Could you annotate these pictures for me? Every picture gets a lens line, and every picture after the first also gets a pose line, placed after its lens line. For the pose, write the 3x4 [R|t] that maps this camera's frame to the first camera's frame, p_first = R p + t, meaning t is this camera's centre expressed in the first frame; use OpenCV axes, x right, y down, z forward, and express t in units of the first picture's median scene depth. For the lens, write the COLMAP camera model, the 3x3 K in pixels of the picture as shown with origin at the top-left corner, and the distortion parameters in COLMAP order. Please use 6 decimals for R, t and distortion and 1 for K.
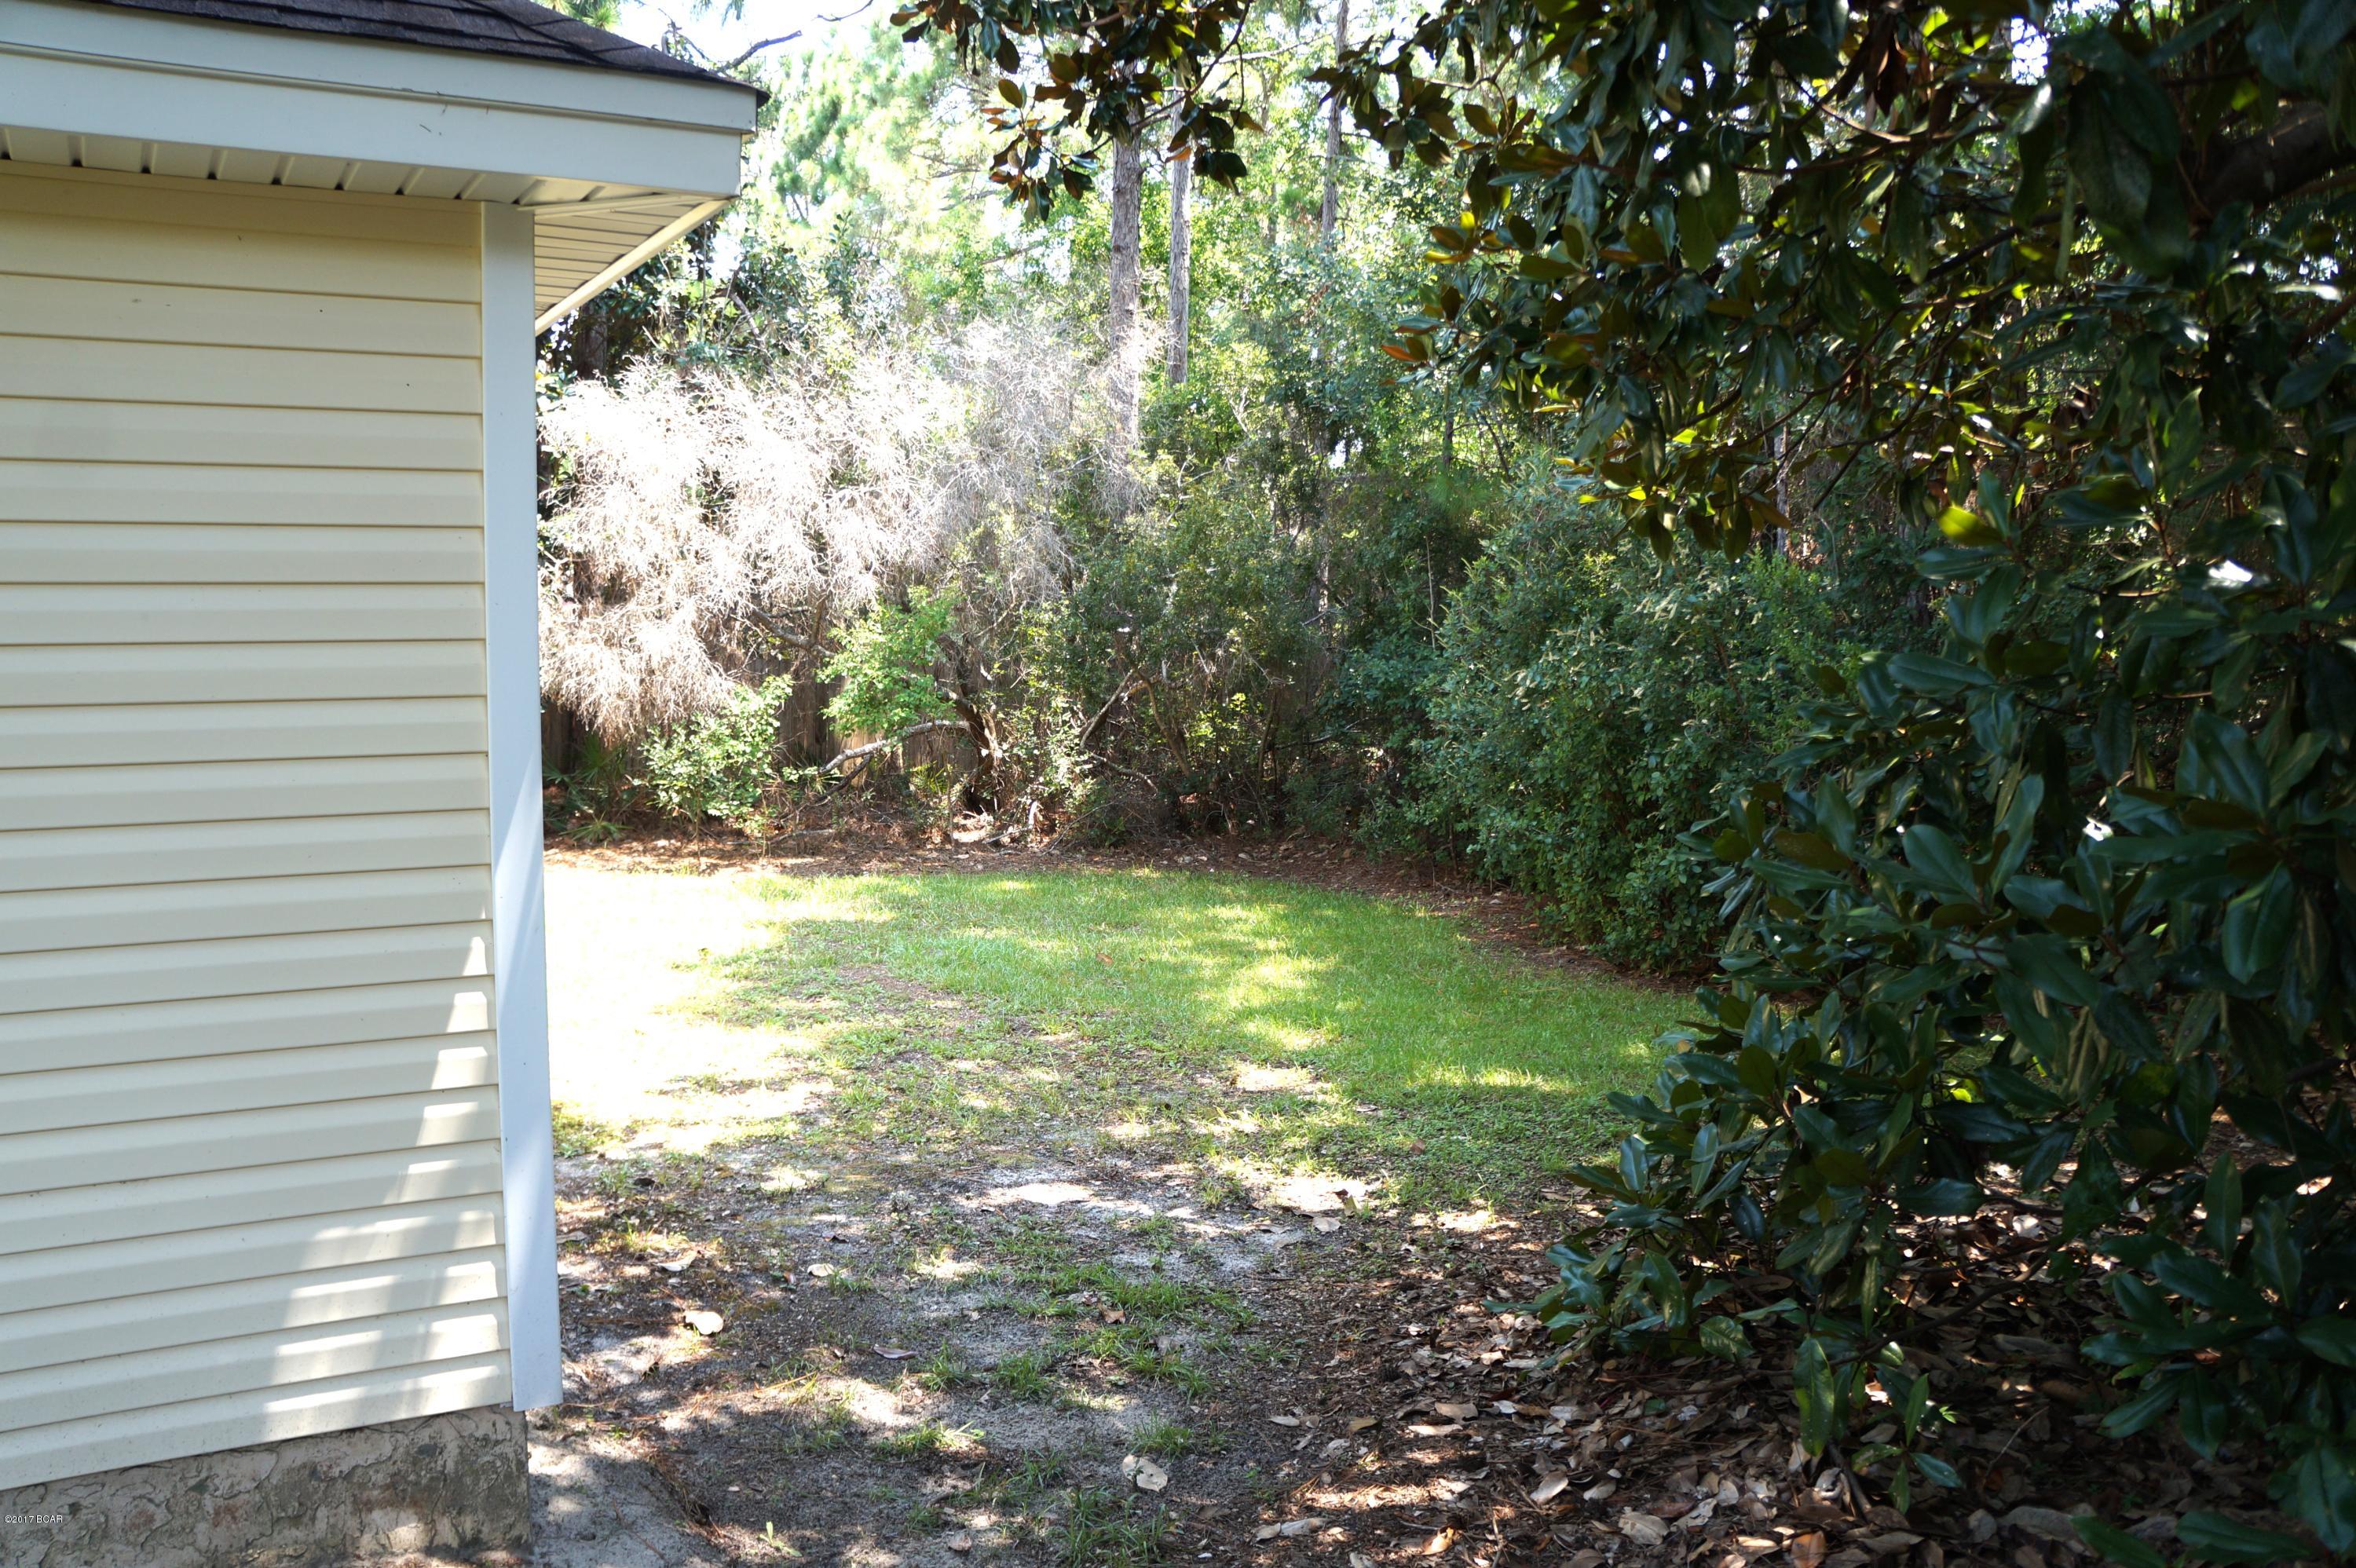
lens RADIAL K [[1886.7, 0, 1166.5], [0, 1886.7, 782.3], [0, 0, 1]] dist [-0.178851, 0.146420]
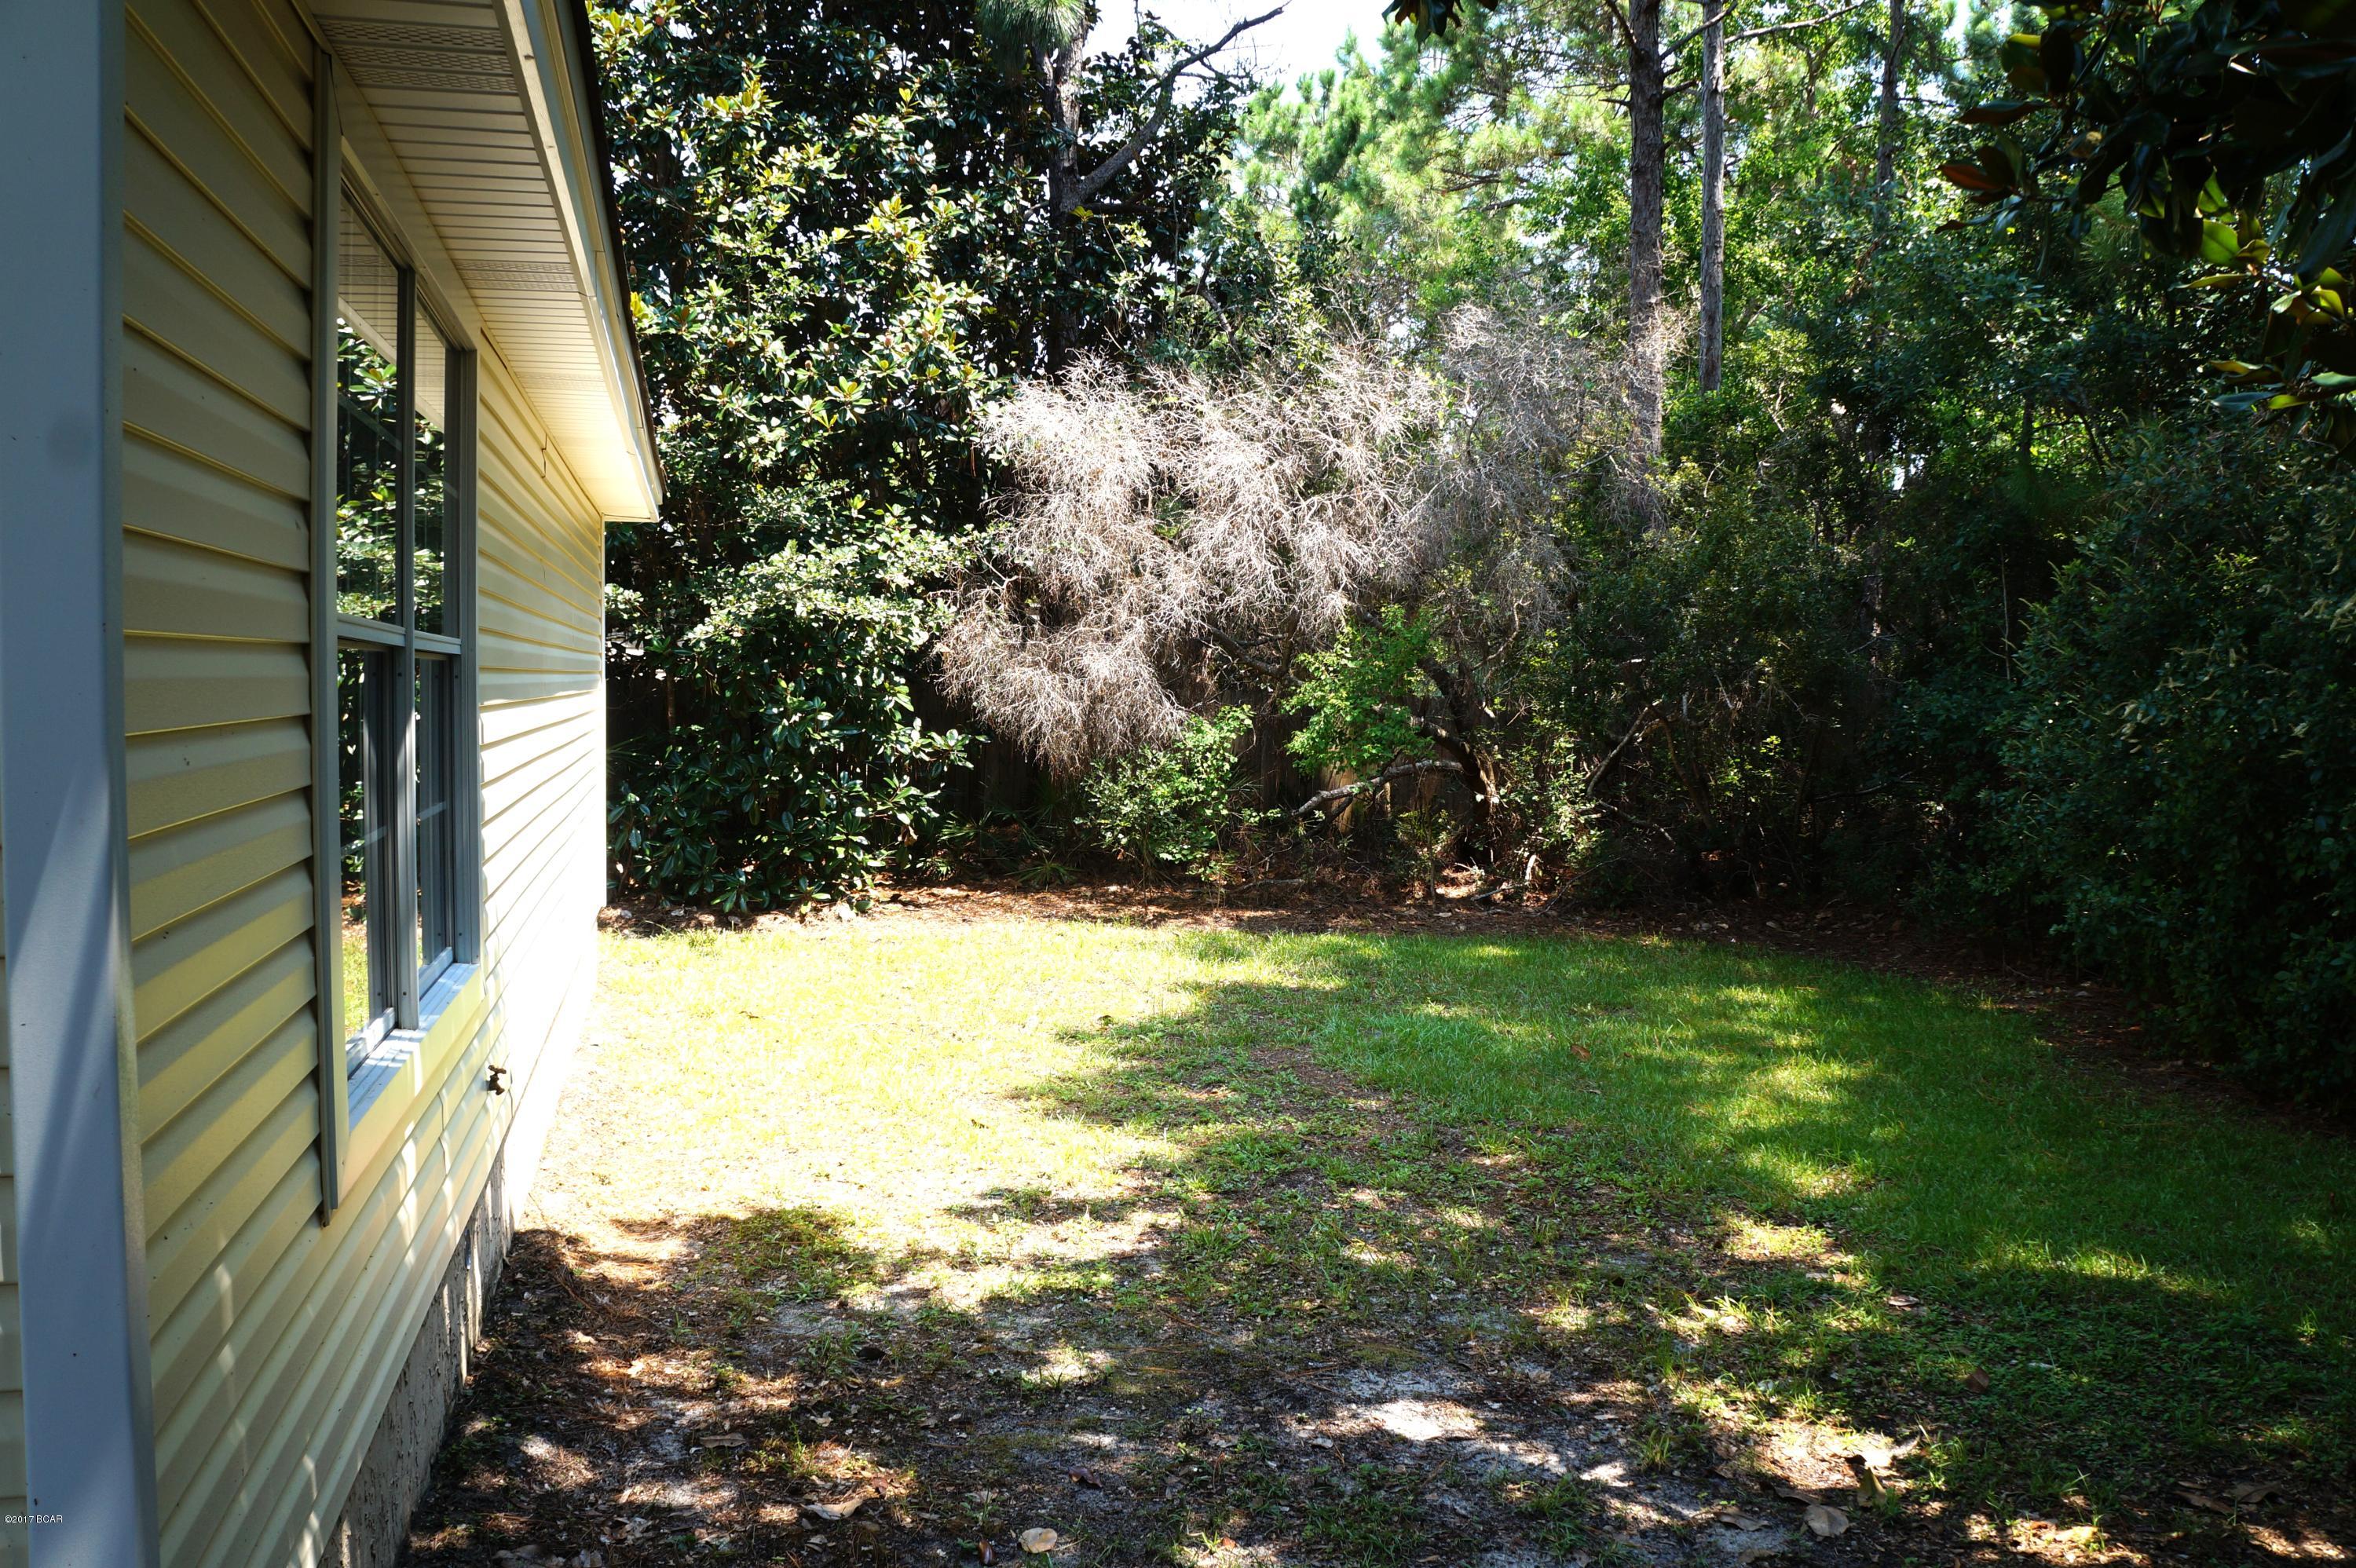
lens RADIAL K [[1886.7, 0, 1182.5], [0, 1886.7, 773.1], [0, 0, 1]] dist [-0.178851, 0.146420]
pose [[0.961171, 0.018211, -0.275351, 0.016423], [-0.026528, 0.999297, -0.026509, -0.000244], [0.274674, 0.032784, 0.960978, 0.136696]]
